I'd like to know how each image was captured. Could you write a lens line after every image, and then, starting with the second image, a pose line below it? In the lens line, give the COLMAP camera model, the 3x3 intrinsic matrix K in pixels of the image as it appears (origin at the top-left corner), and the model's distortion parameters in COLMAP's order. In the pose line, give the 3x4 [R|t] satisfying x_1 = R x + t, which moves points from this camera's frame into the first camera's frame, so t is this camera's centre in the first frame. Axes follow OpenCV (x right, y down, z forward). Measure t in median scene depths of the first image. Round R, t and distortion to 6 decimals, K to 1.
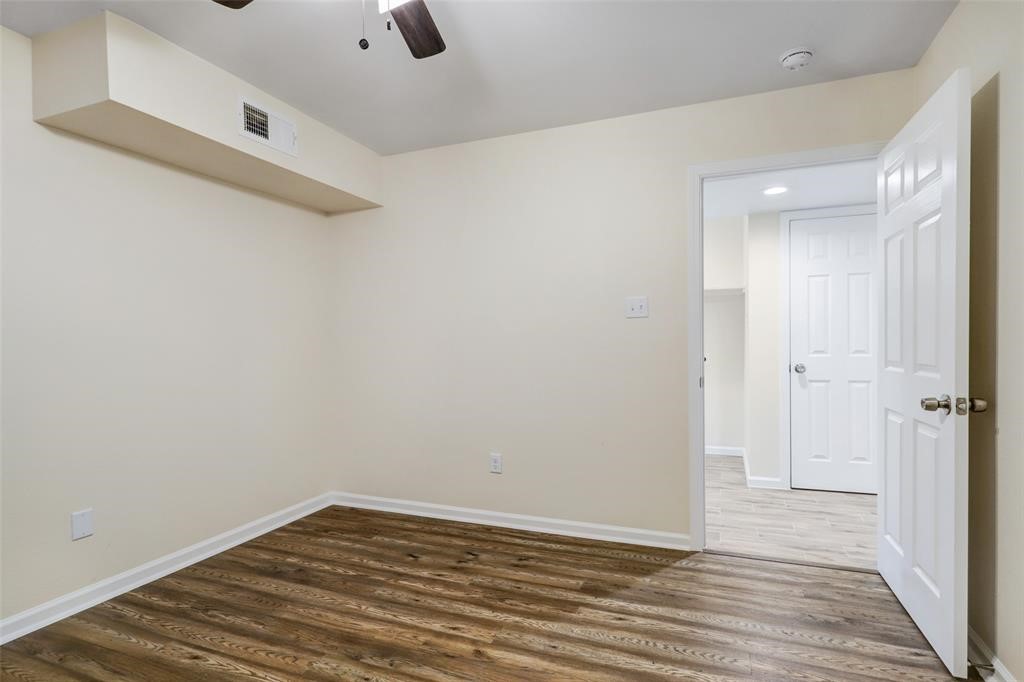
lens RADIAL K [[506.7, 0, 513.4], [0, 506.7, 343.6], [0, 0, 1]] dist [-0.002325, 0.001431]
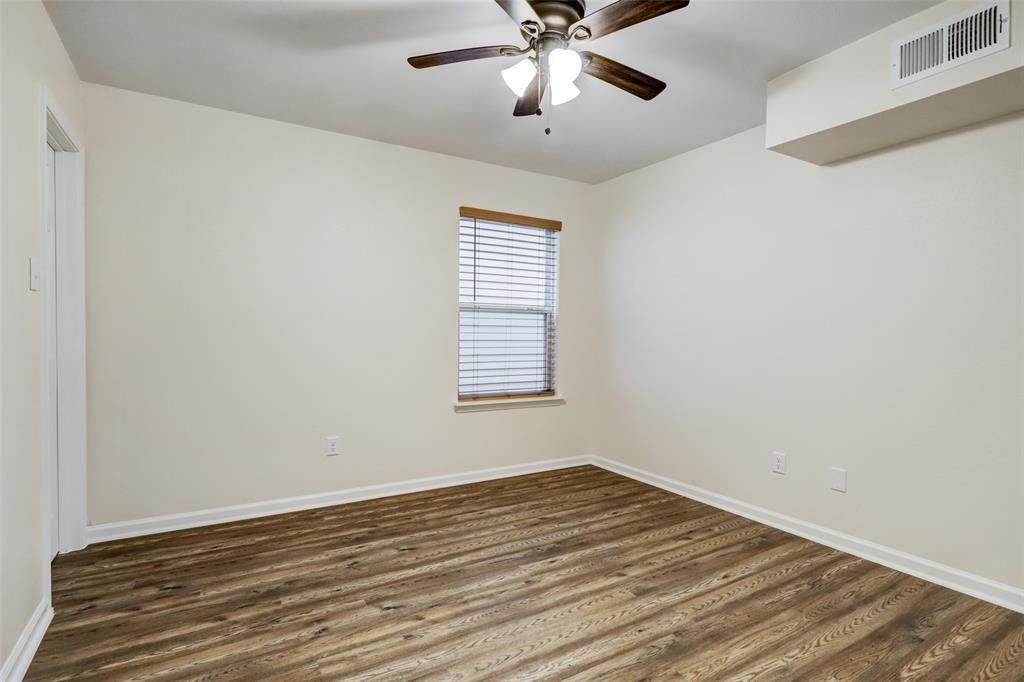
lens RADIAL K [[506.7, 0, 516.7], [0, 506.7, 341.9], [0, 0, 1]] dist [-0.002325, 0.001431]
pose [[-0.591030, 0.020812, -0.806381, 0.591196], [-0.000194, 0.999663, 0.025942, -0.007233], [0.806650, 0.015489, -0.590827, 1.101875]]
